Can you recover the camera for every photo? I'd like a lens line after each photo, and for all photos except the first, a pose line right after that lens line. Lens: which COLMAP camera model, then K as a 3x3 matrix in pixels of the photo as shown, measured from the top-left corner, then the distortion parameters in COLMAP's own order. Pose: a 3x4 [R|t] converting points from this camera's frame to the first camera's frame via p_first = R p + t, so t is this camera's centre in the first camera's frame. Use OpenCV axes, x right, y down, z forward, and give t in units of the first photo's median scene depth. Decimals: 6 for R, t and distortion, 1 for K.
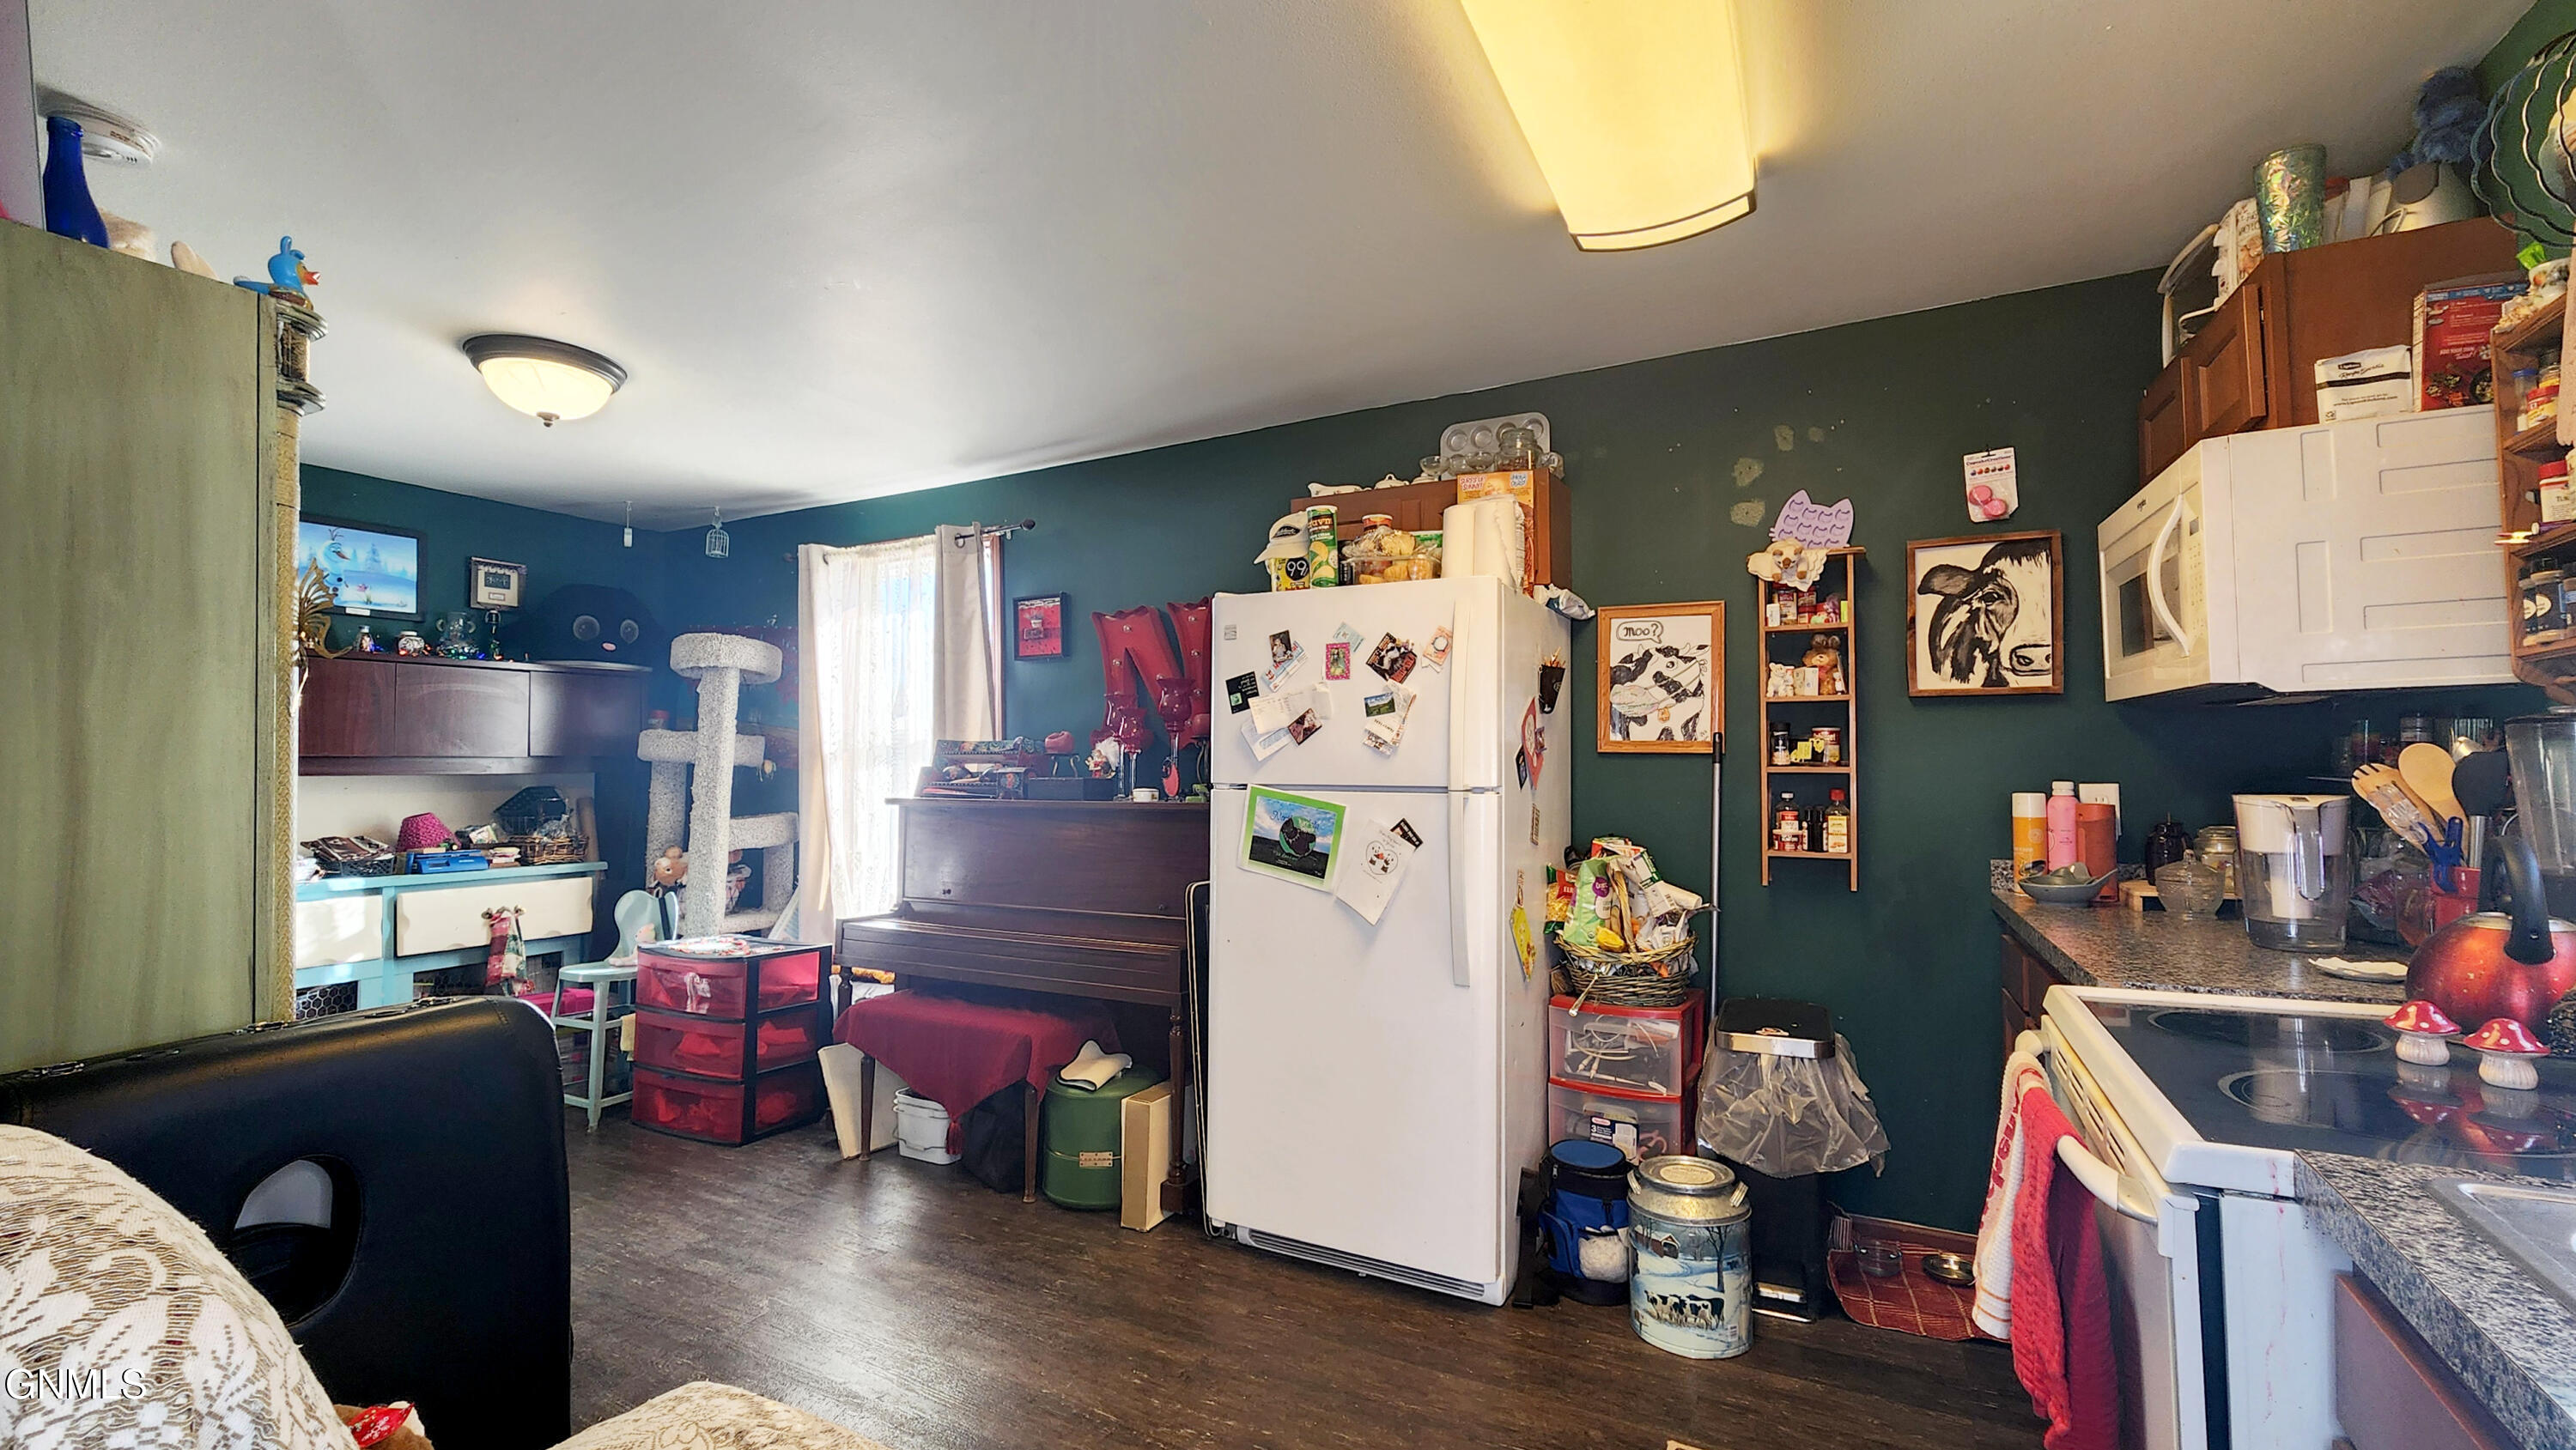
lens RADIAL K [[1069.6, 0, 1289.2], [0, 1069.6, 746.6], [0, 0, 1]] dist [-0.000920, -0.000197]
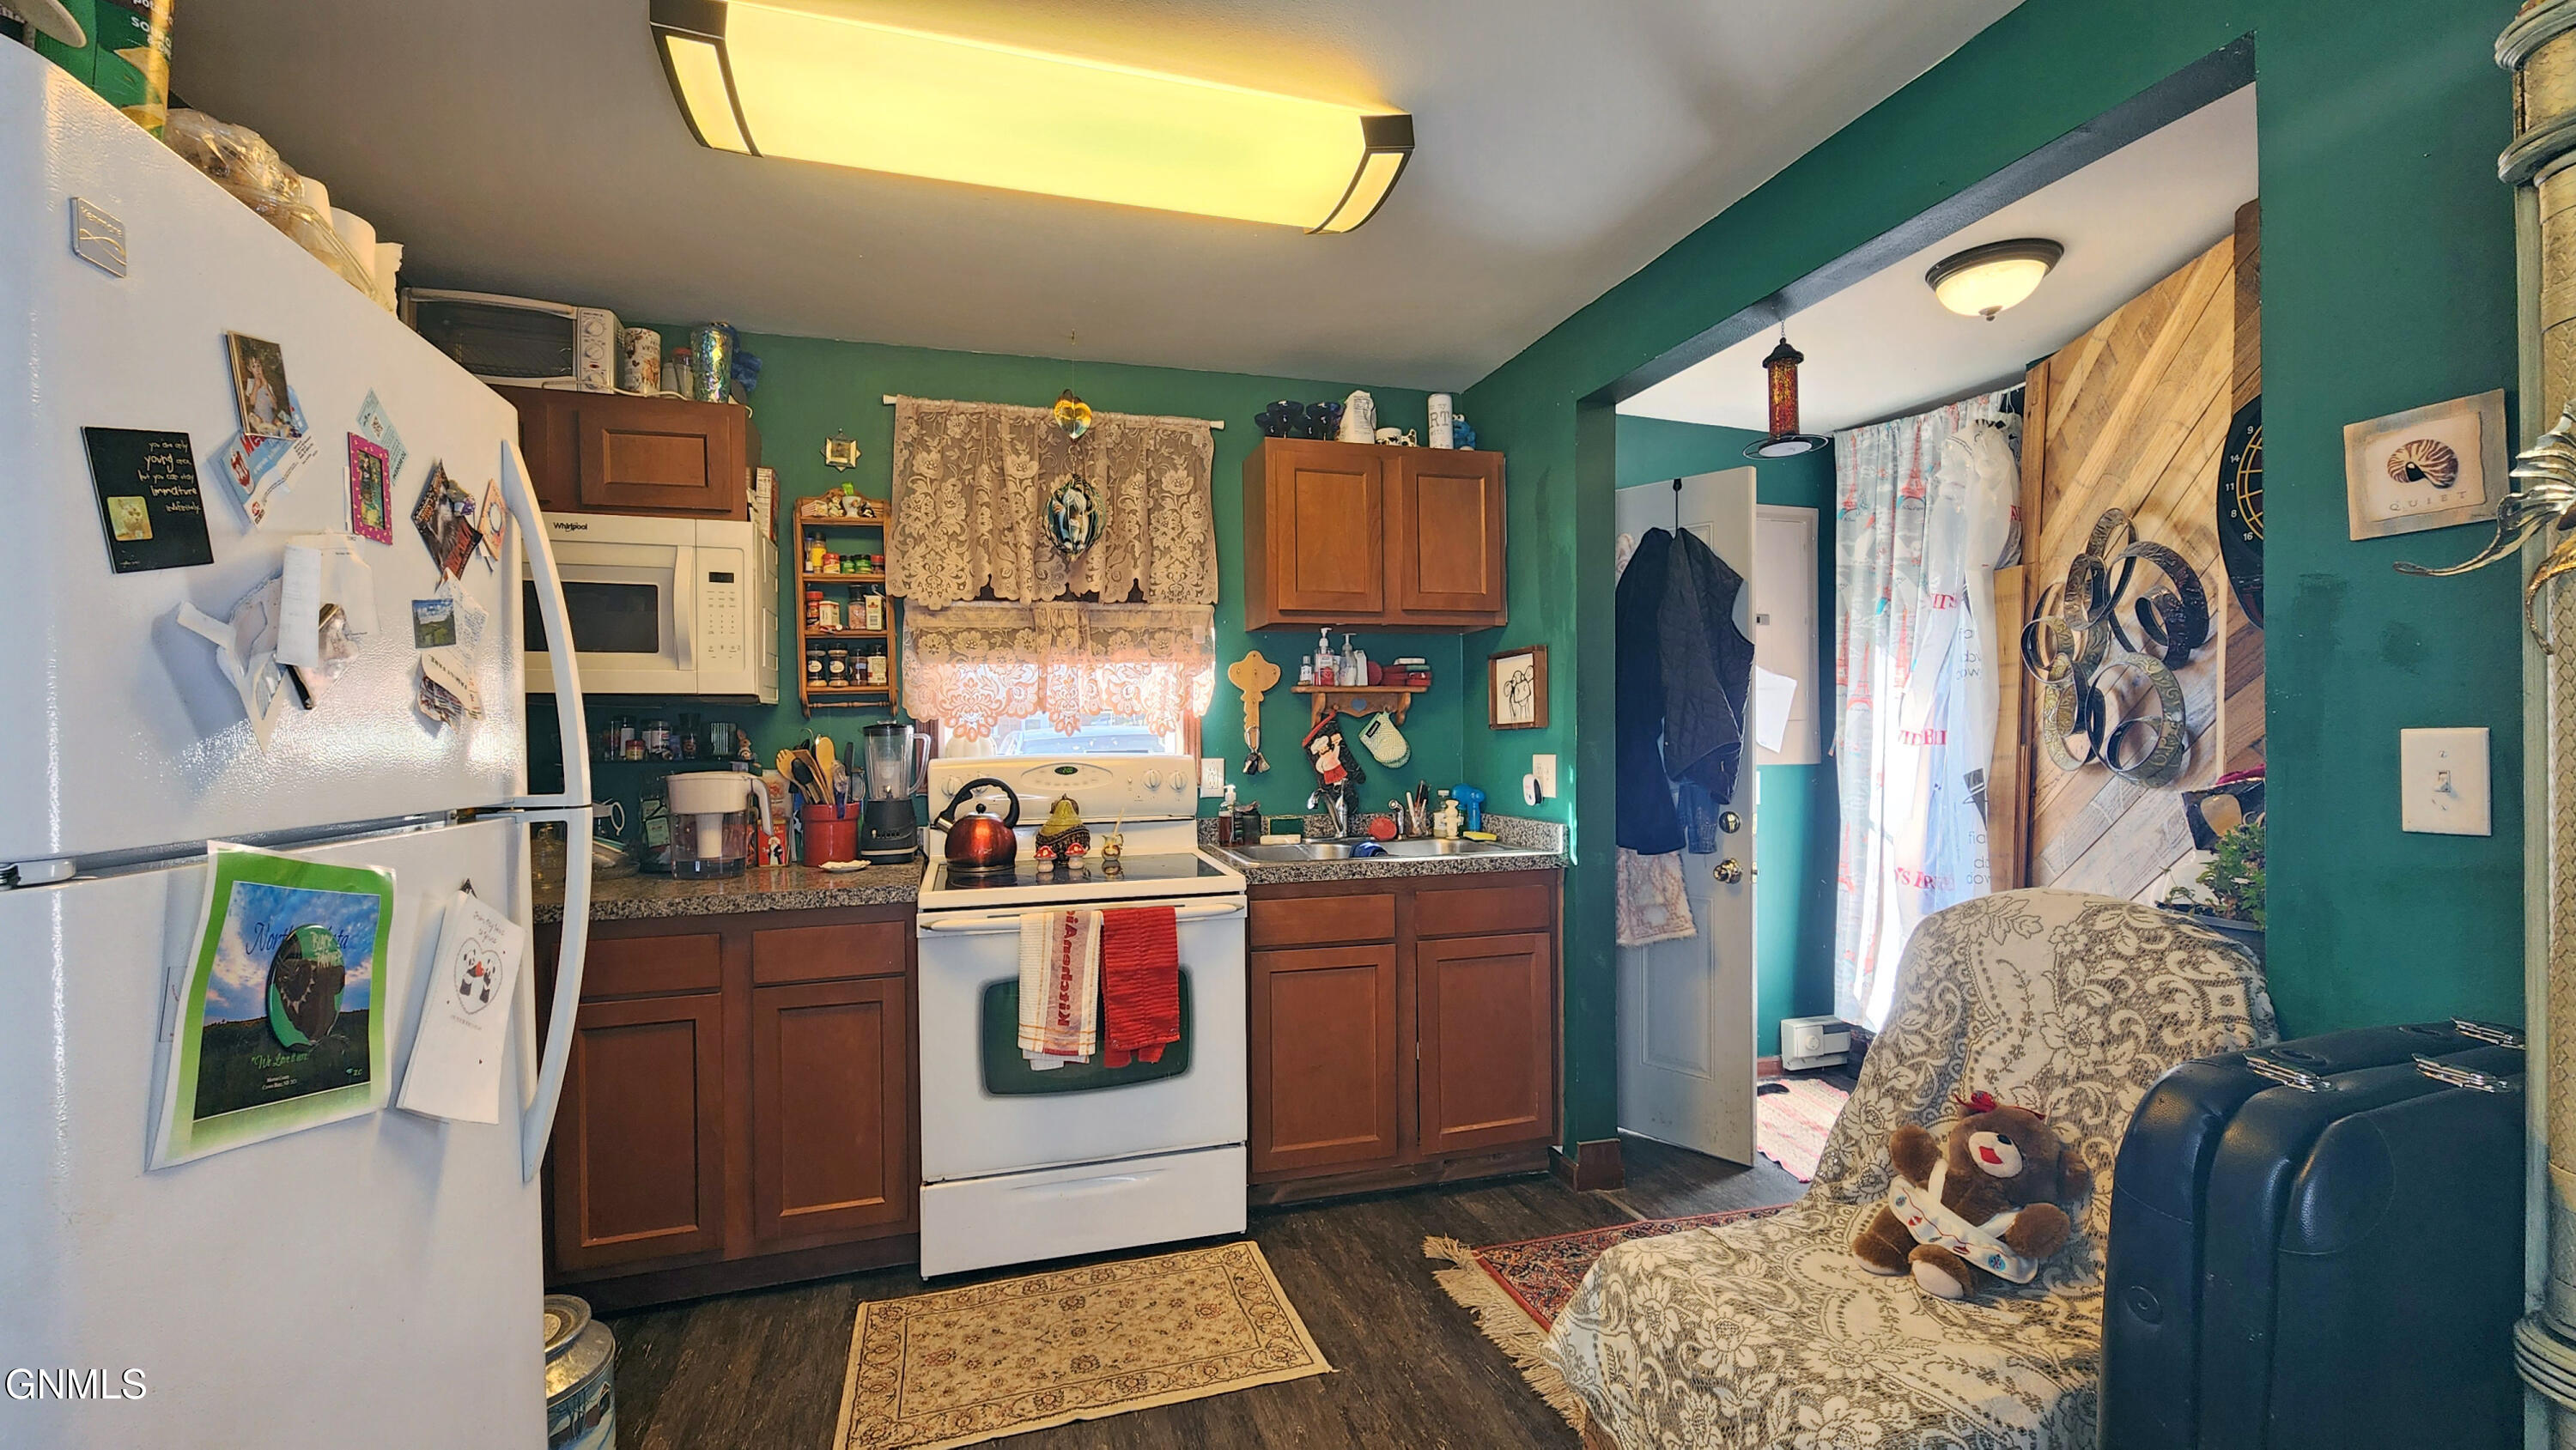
lens RADIAL K [[1069.6, 0, 1289.2], [0, 1069.6, 746.6], [0, 0, 1]] dist [-0.000920, -0.000197]
pose [[-0.705117, 0.004902, 0.709074, -0.310544], [0.005371, 0.999984, -0.001573, 0.008769], [-0.709070, 0.002699, -0.705133, 0.719275]]
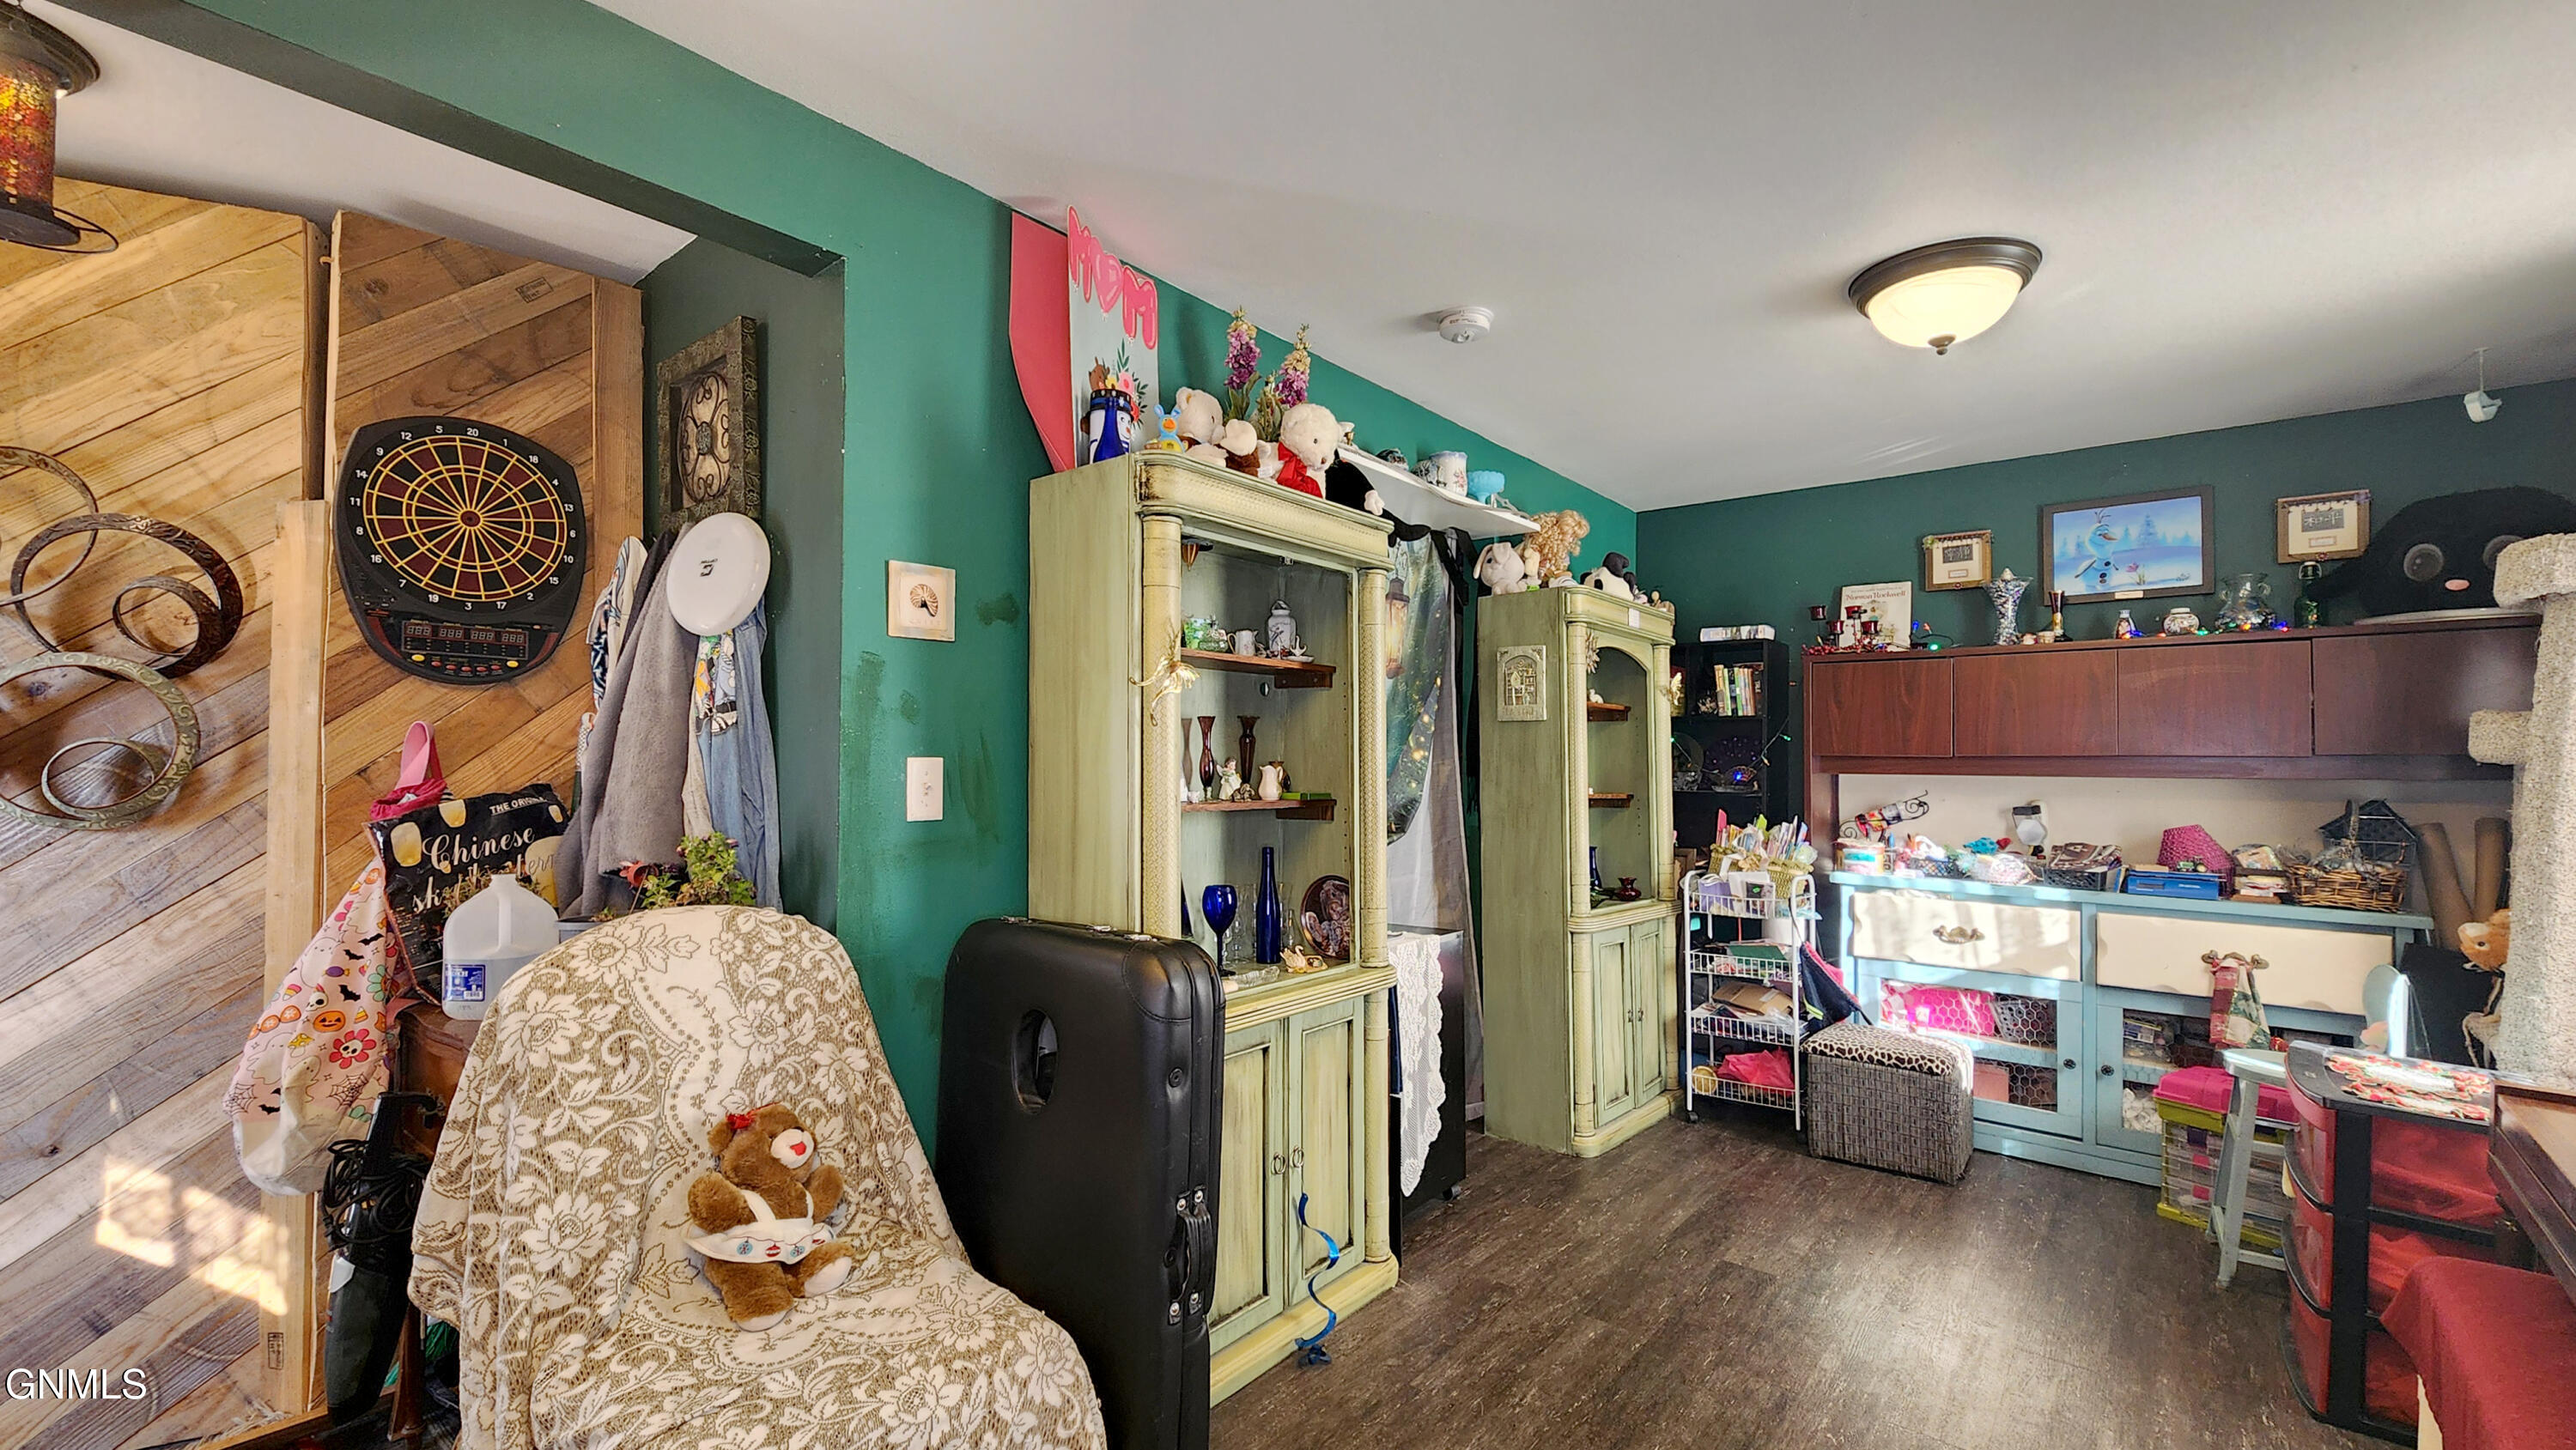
lens RADIAL K [[1069.6, 0, 1289.2], [0, 1069.6, 746.6], [0, 0, 1]] dist [-0.000920, -0.000197]
pose [[-0.213666, -0.012421, -0.976828, 0.166535], [0.008649, 0.999856, -0.014606, 0.008498], [0.976868, -0.011570, -0.213528, 0.539339]]
